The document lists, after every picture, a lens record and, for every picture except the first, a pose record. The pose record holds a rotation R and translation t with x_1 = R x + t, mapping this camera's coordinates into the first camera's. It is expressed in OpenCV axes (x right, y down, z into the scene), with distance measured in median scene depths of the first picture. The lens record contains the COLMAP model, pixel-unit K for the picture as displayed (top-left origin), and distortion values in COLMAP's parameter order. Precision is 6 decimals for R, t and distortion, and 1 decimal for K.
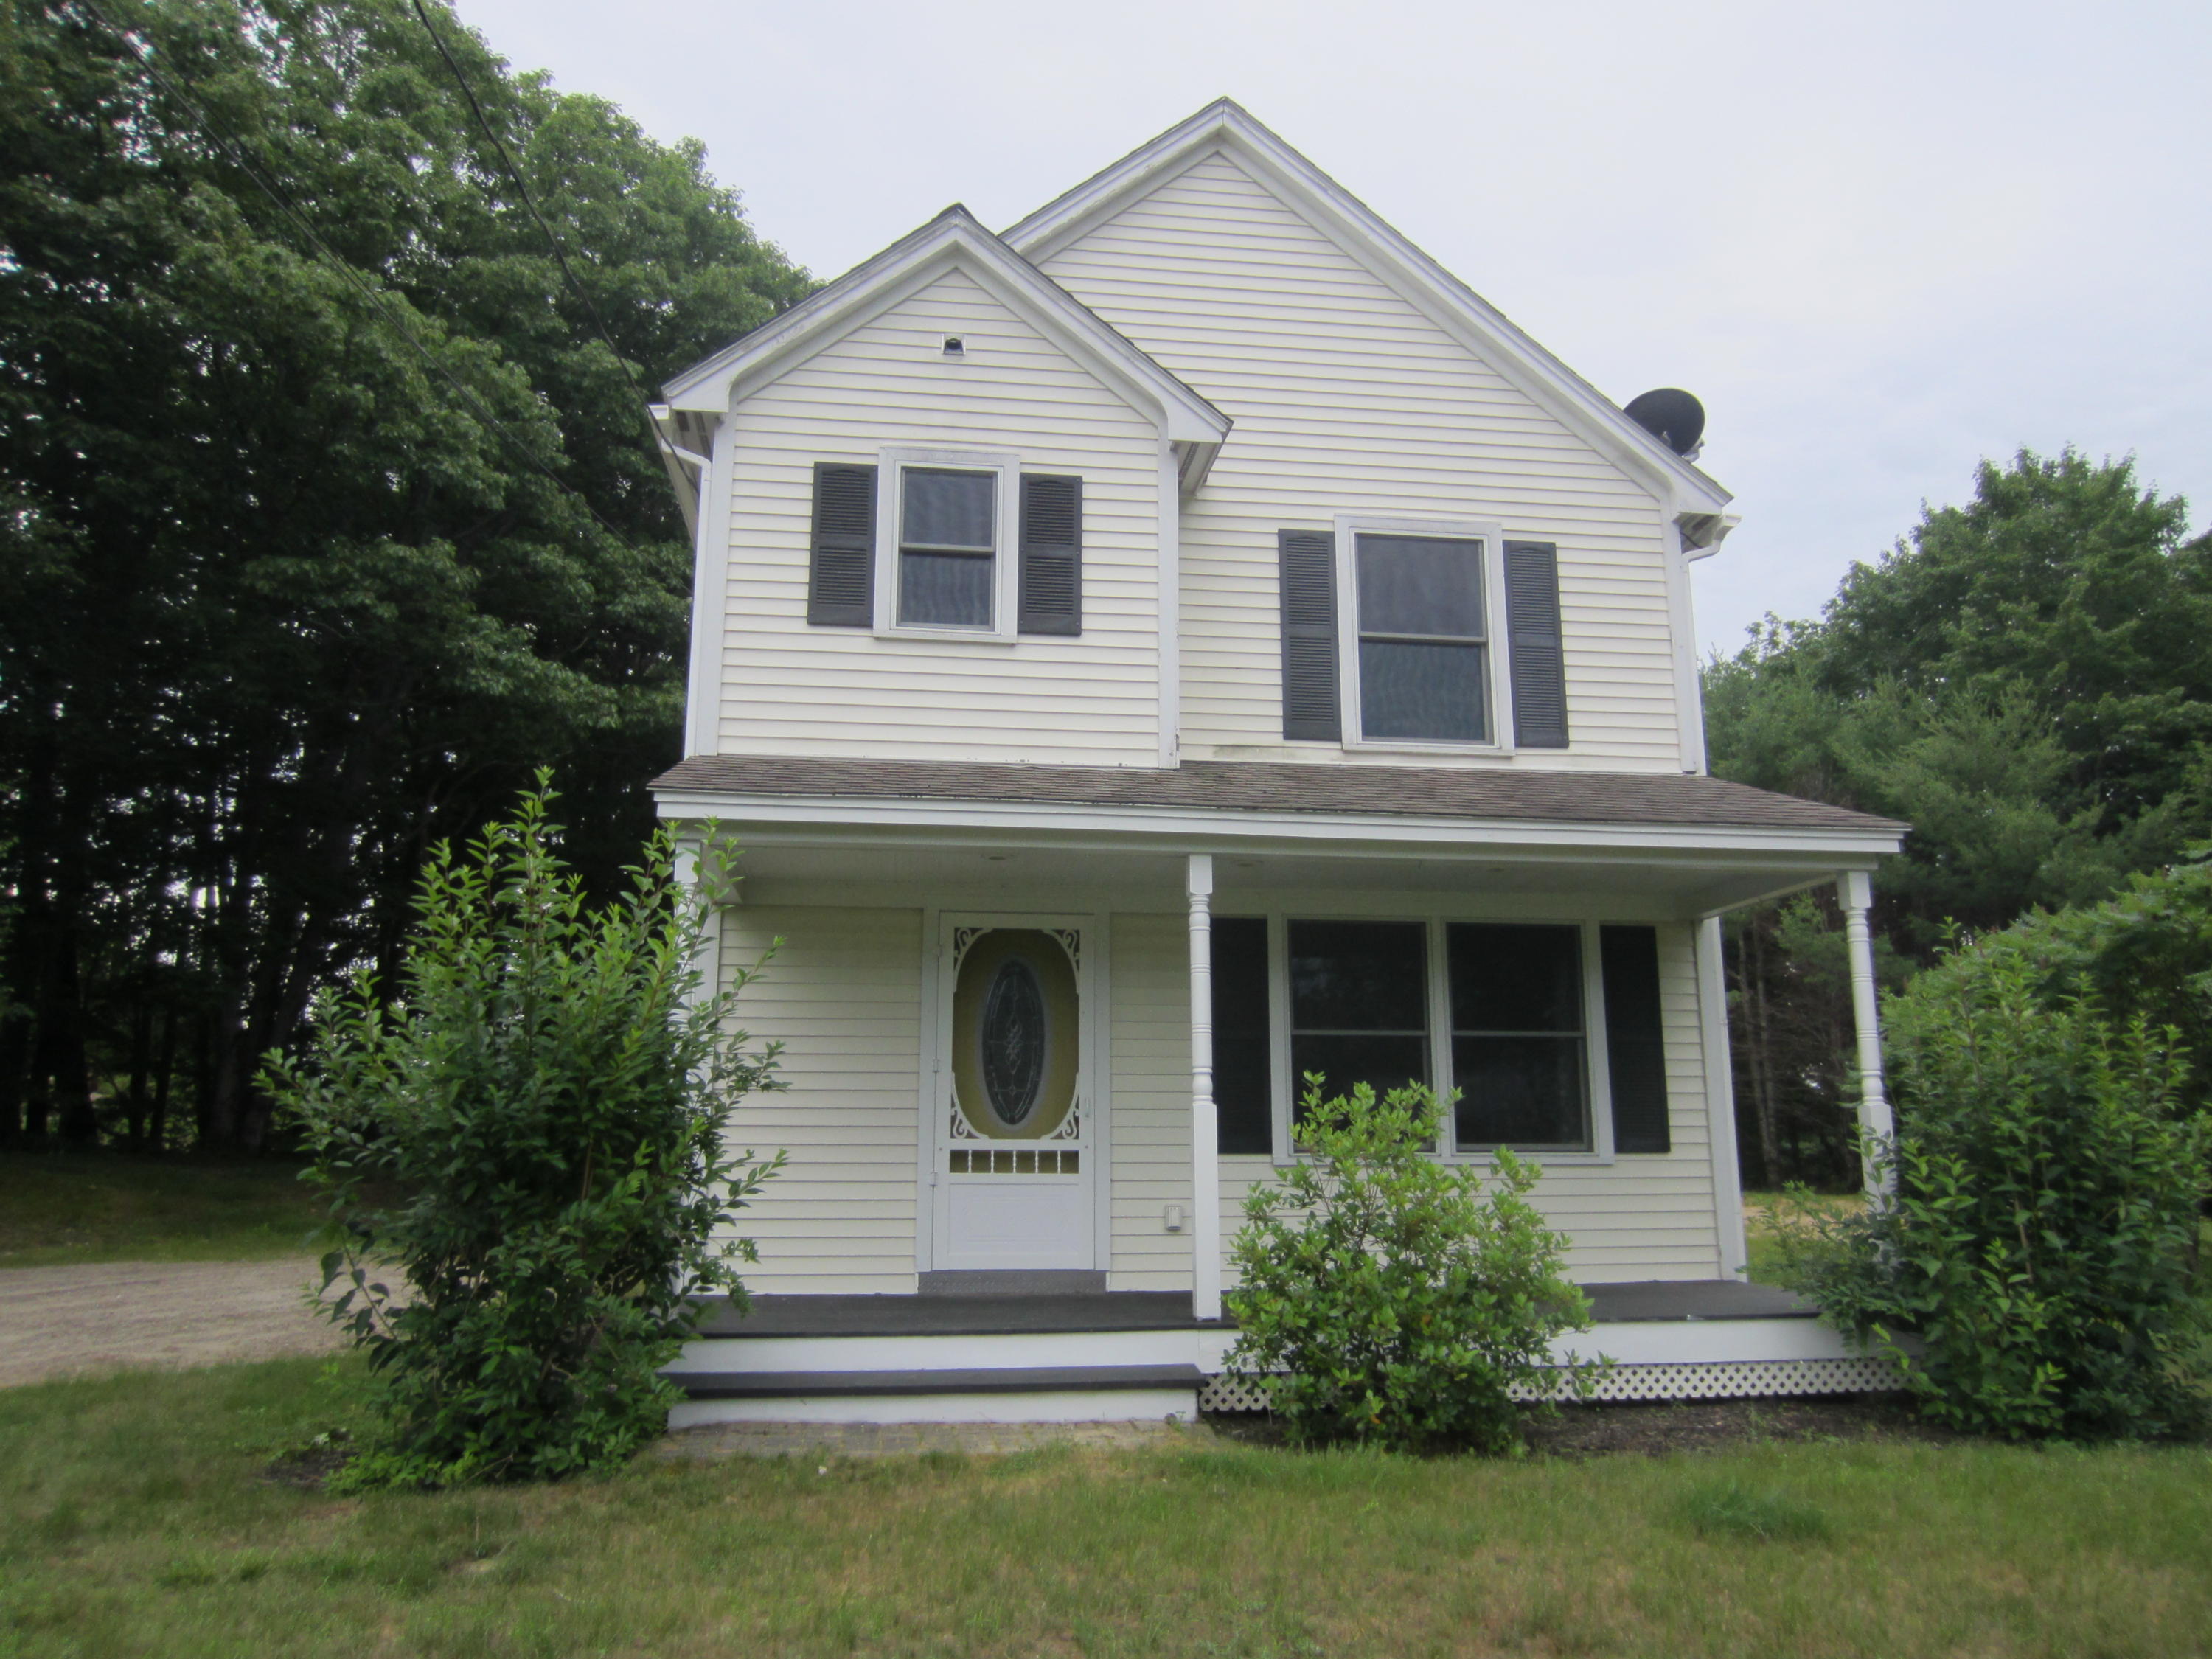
lens RADIAL K [[1572.7, 0, 1117.8], [0, 1572.7, 828.0], [0, 0, 1]] dist [-0.032851, 0.001513]
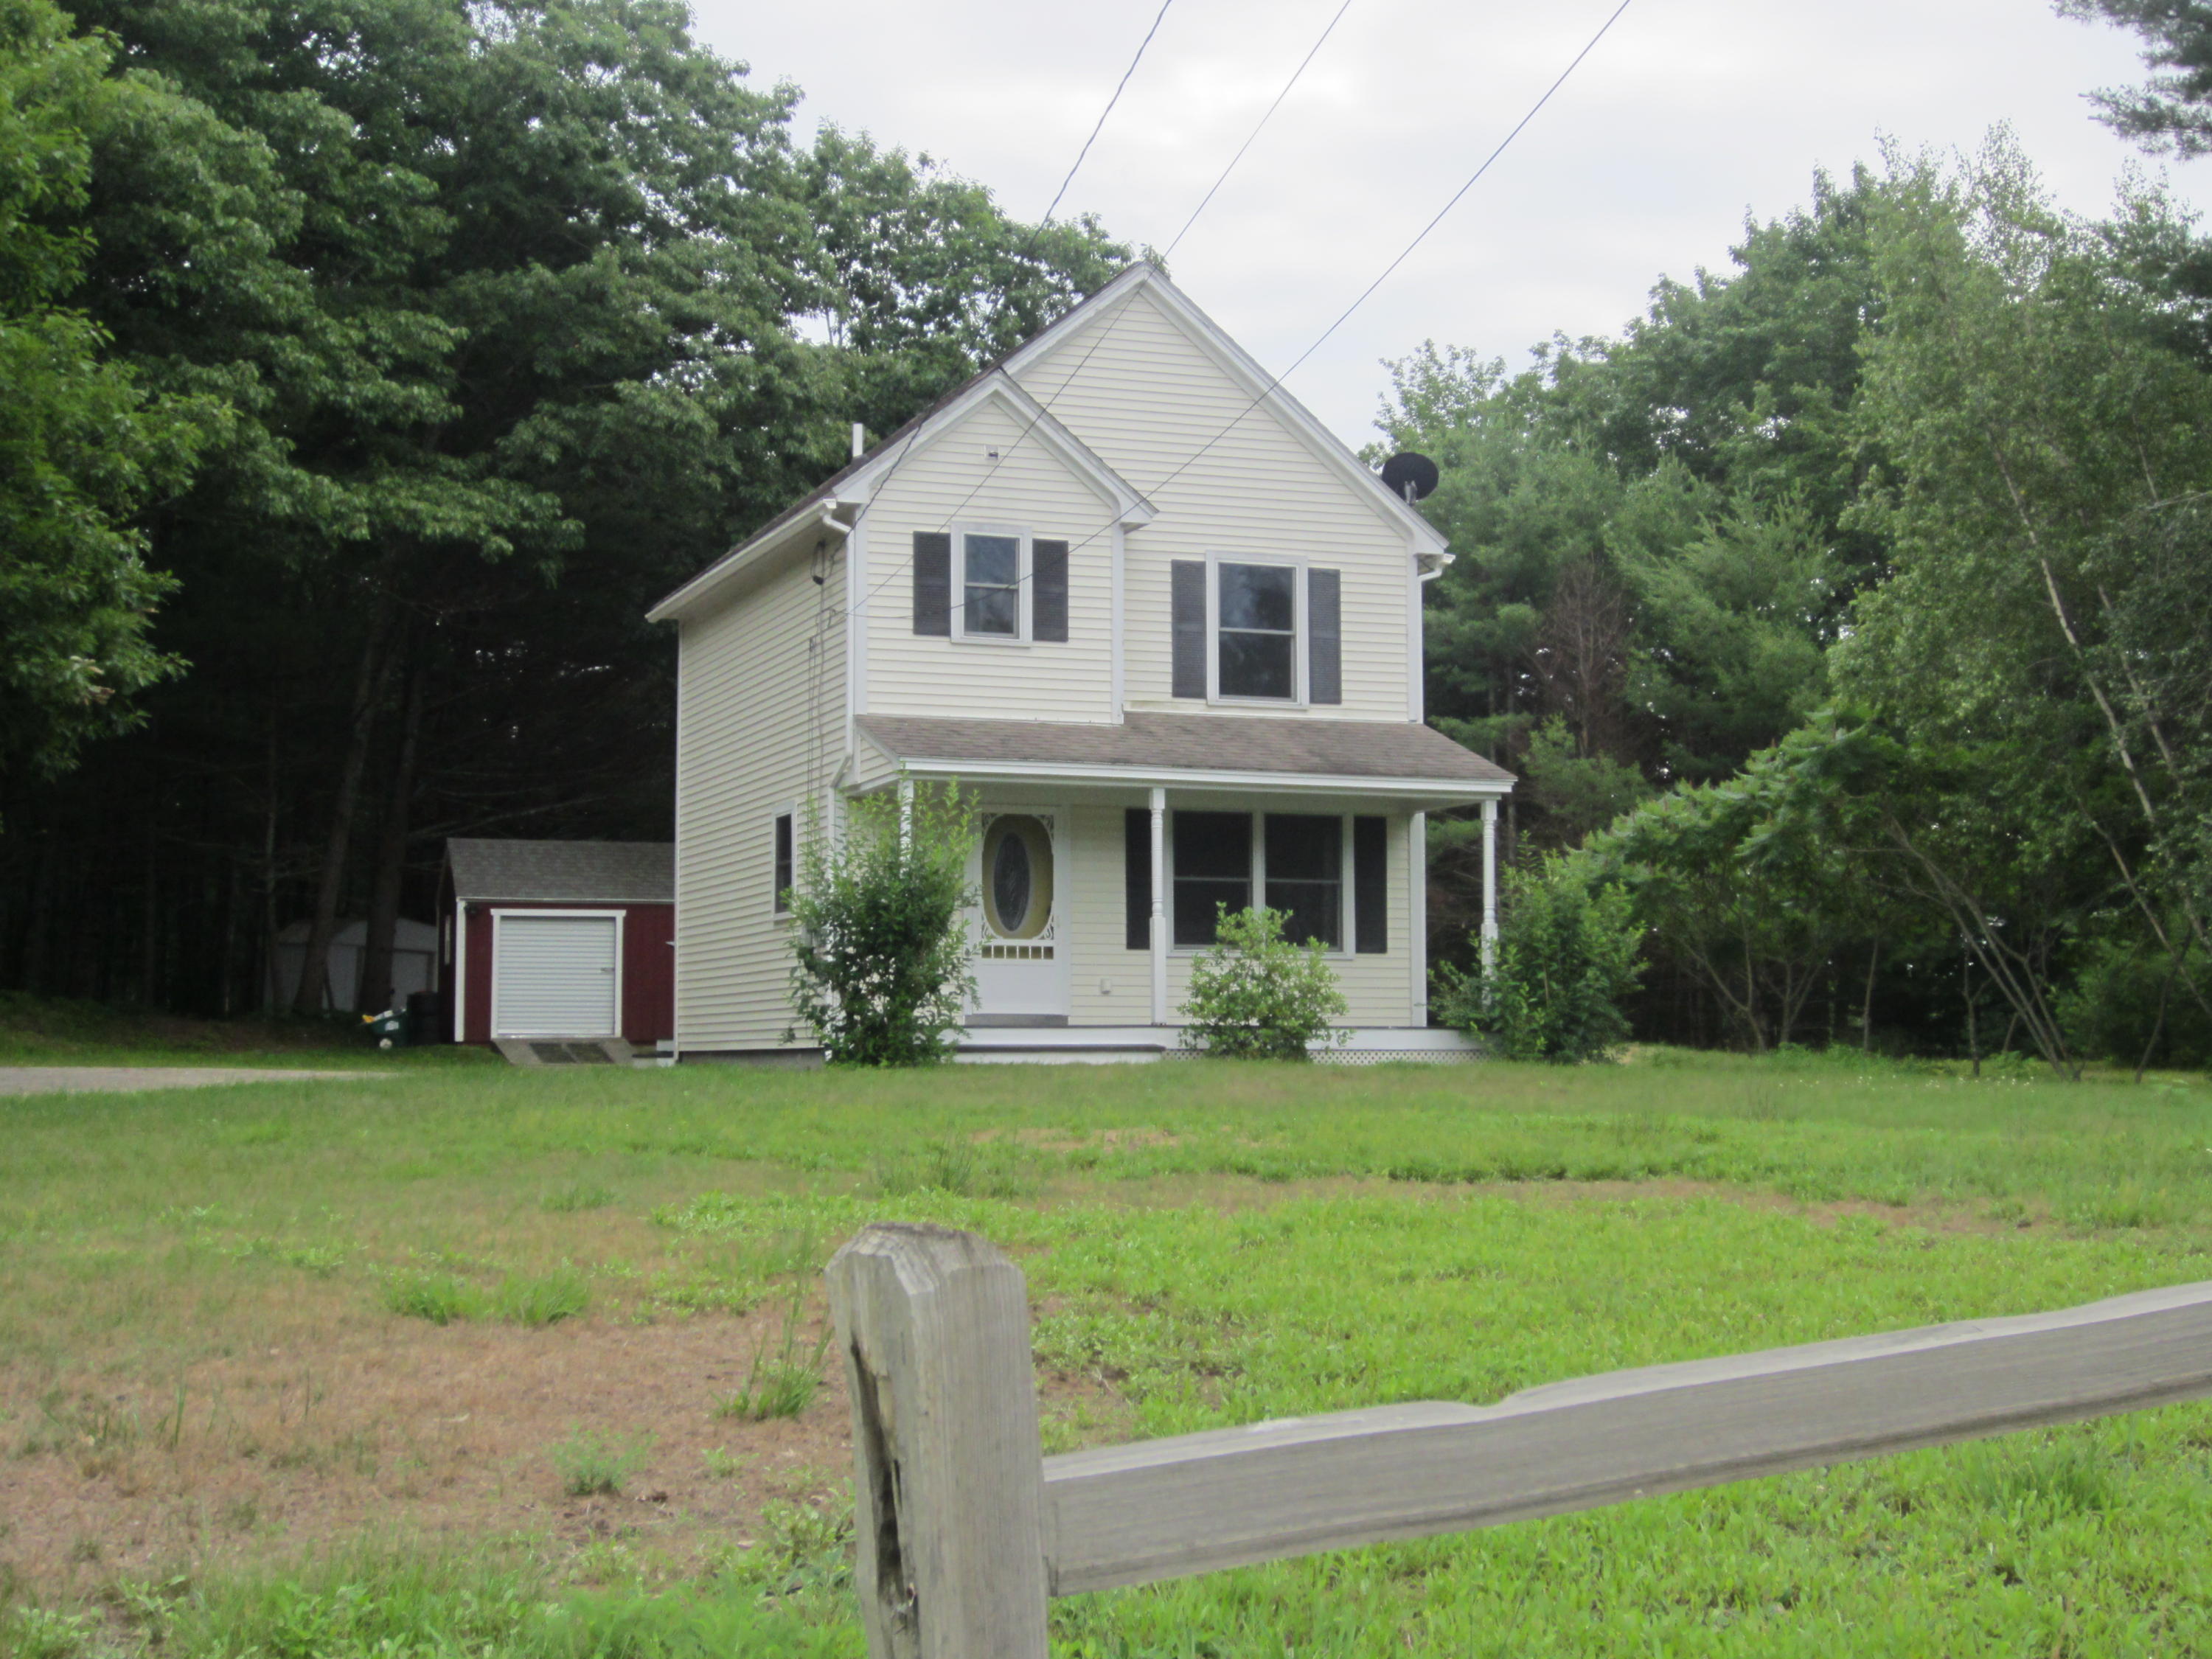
lens RADIAL K [[2998.4, 0, 1106.0], [0, 2998.4, 829.5], [0, 0, 1]] dist [-0.205742, 0.038902]
pose [[0.973130, 0.018634, 0.229501, -0.657336], [-0.047848, 0.991328, 0.122394, -0.292753], [-0.225230, -0.130086, 0.965582, -1.949573]]
